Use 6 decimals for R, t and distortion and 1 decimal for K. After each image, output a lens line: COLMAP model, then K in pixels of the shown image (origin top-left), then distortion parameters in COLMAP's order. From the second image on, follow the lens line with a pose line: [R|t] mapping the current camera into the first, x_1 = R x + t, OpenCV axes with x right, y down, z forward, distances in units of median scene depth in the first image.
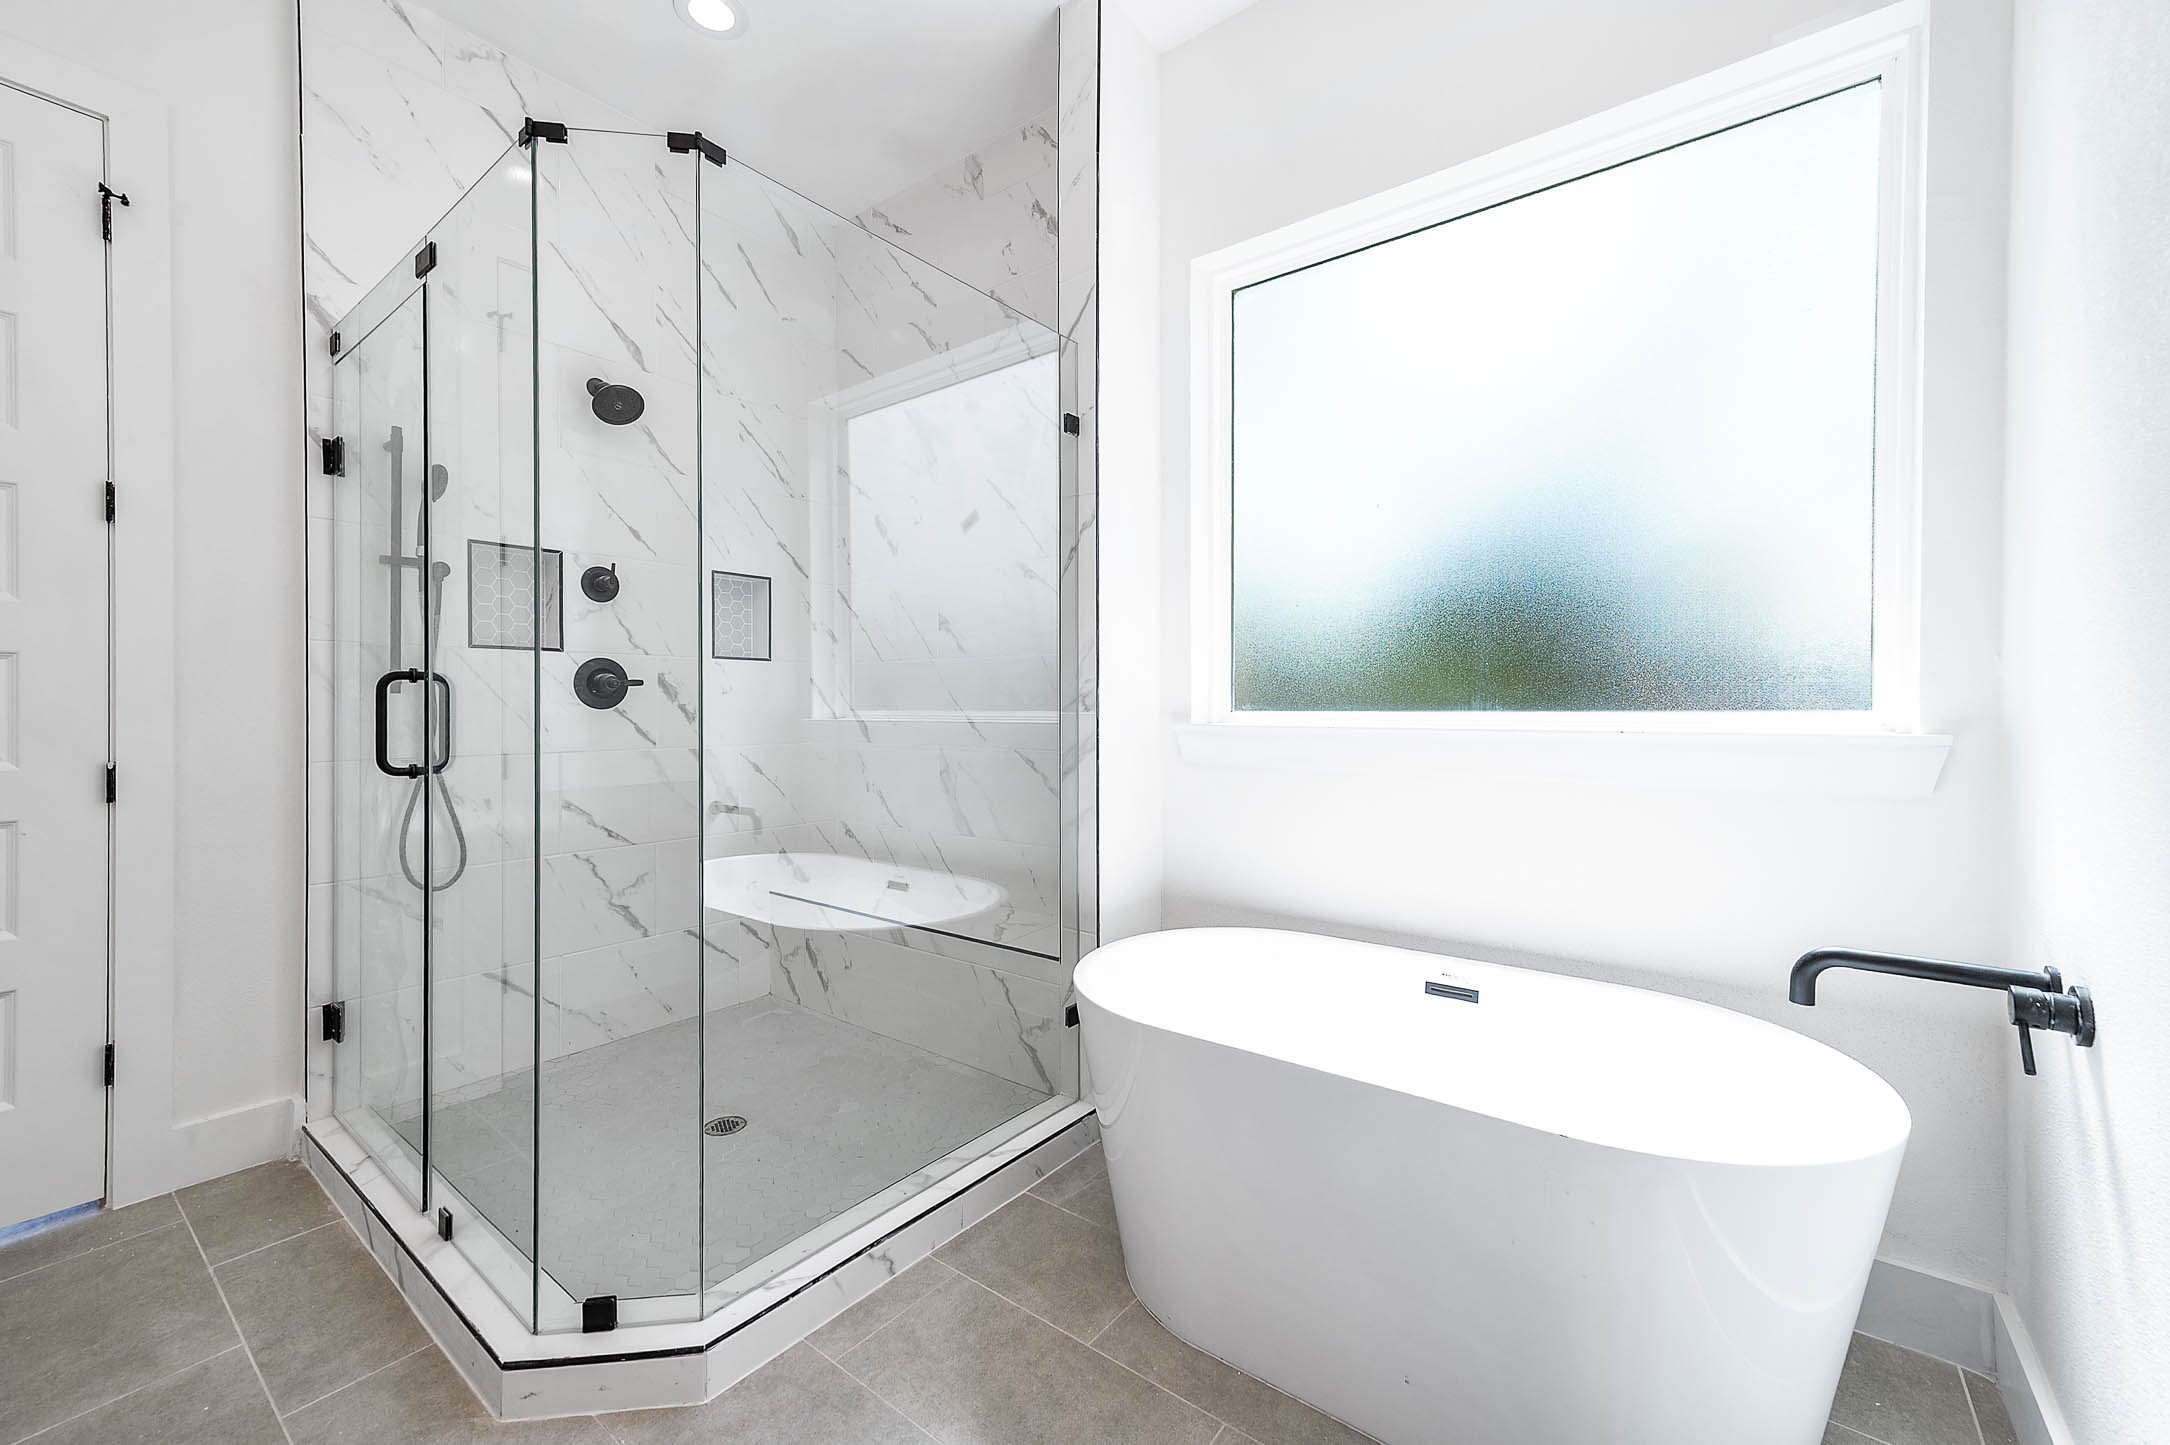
lens RADIAL K [[880.6, 0, 1079.7], [0, 880.6, 702.5], [0, 0, 1]] dist [0.015146, 0.000361]
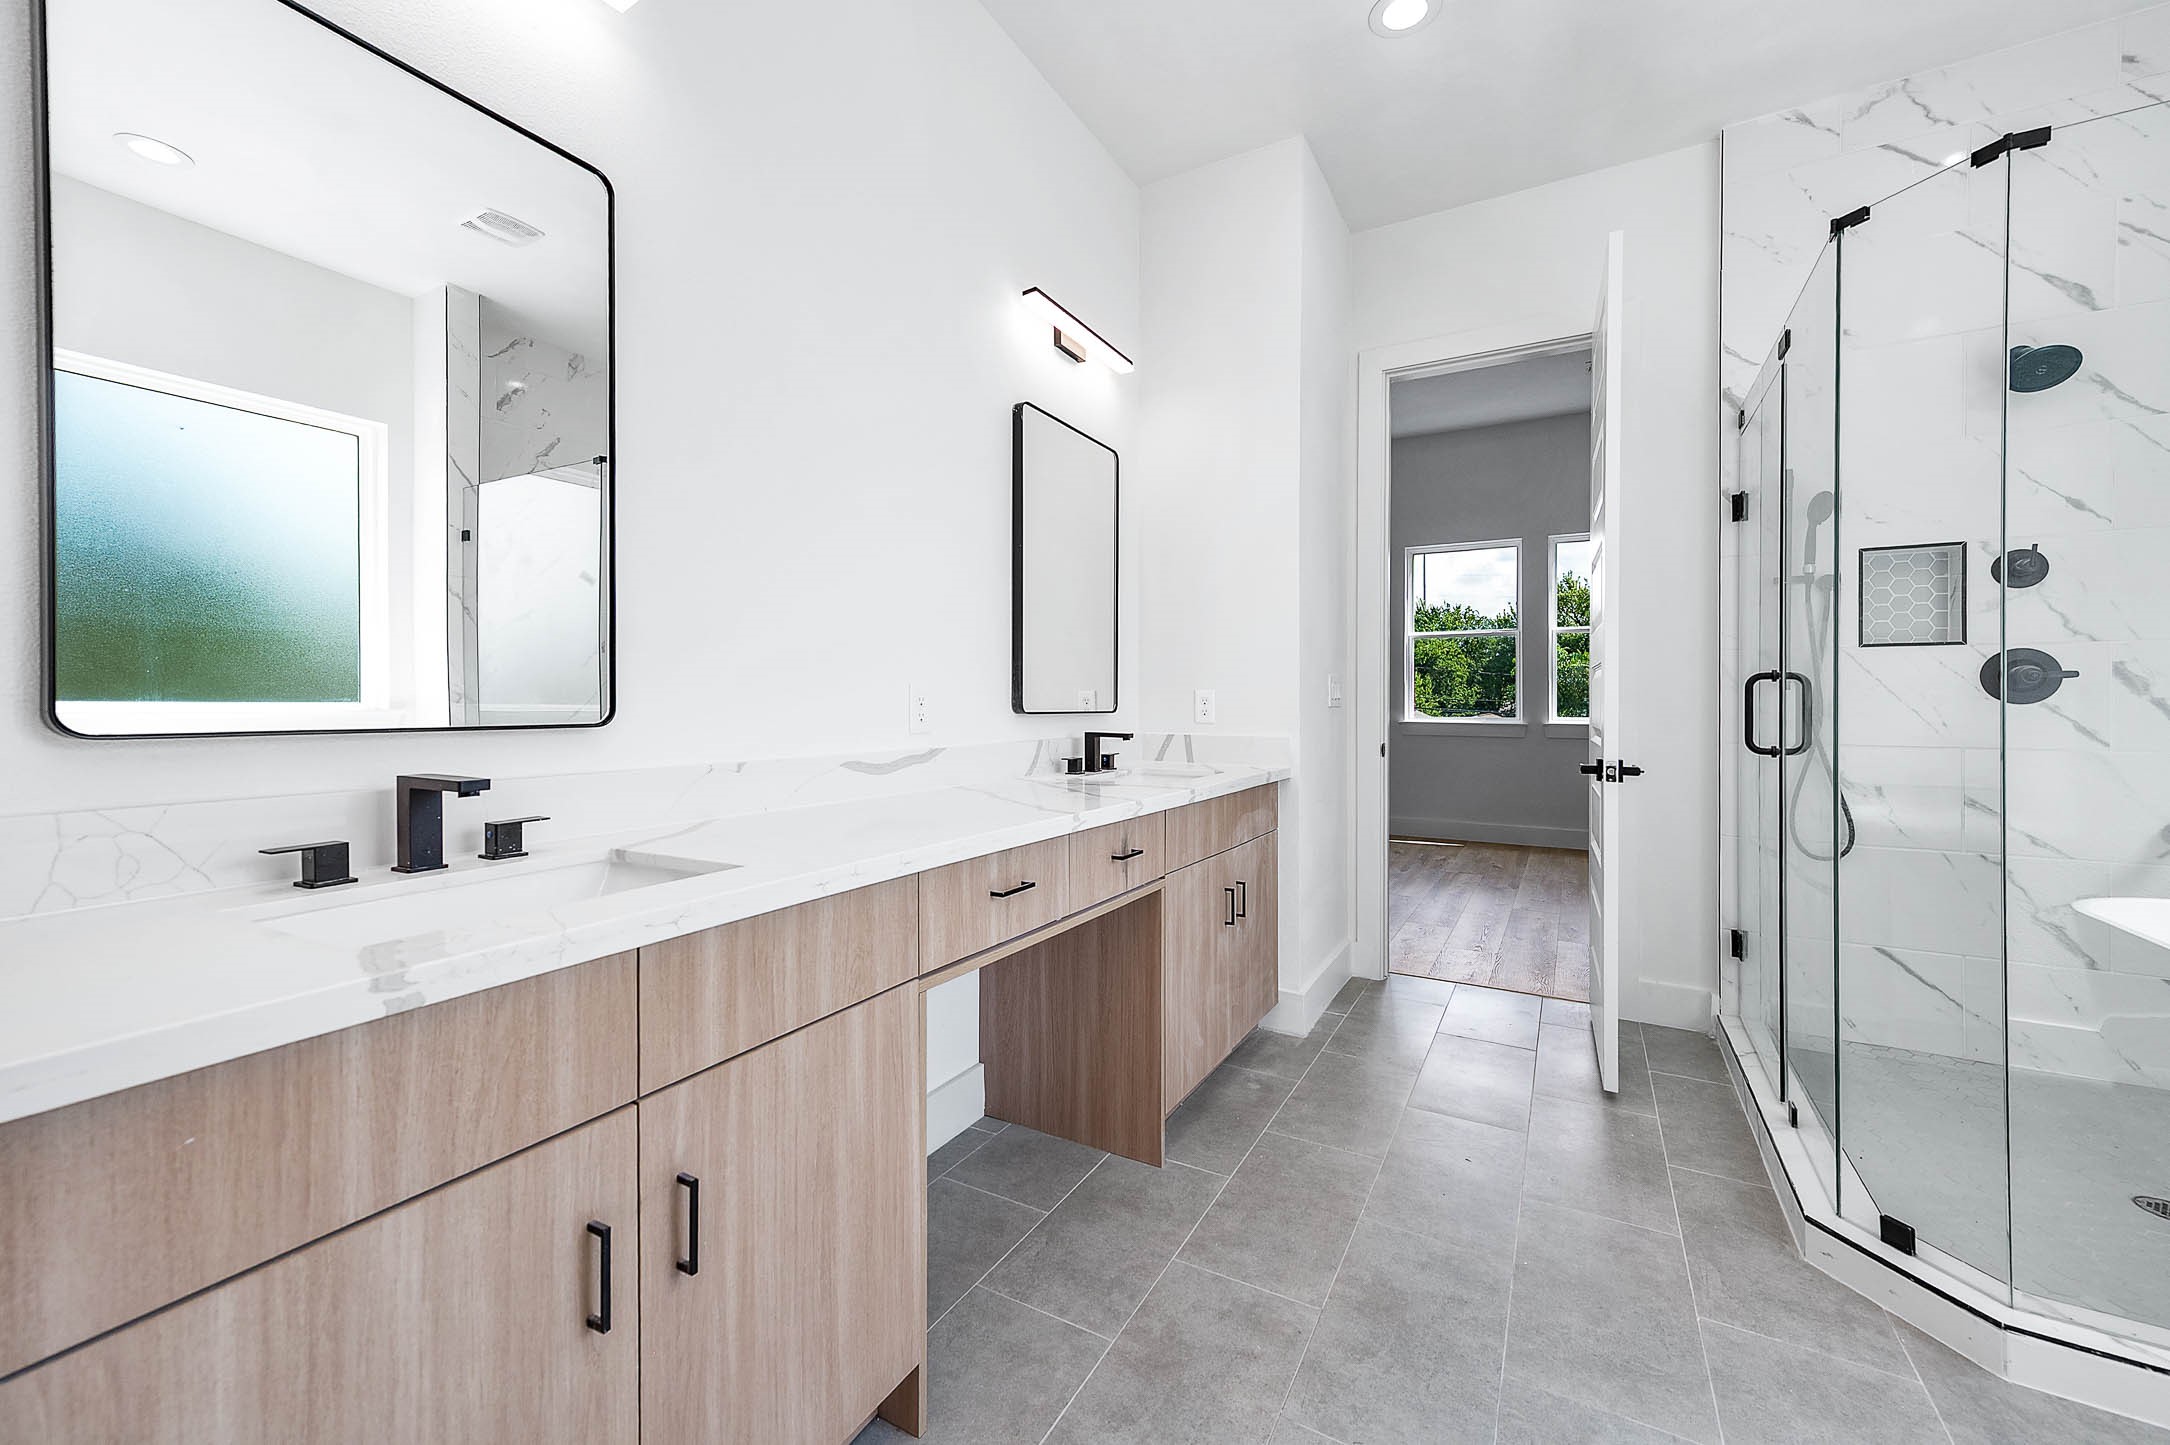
lens RADIAL K [[851.0, 0, 1091.9], [0, 851.0, 707.7], [0, 0, 1]] dist [0.012815, 0.000111]
pose [[0.153197, 0.010175, -0.988143, 0.252564], [0.000956, 0.999945, 0.010445, 0.001493], [0.988195, -0.002545, 0.153179, -0.119074]]
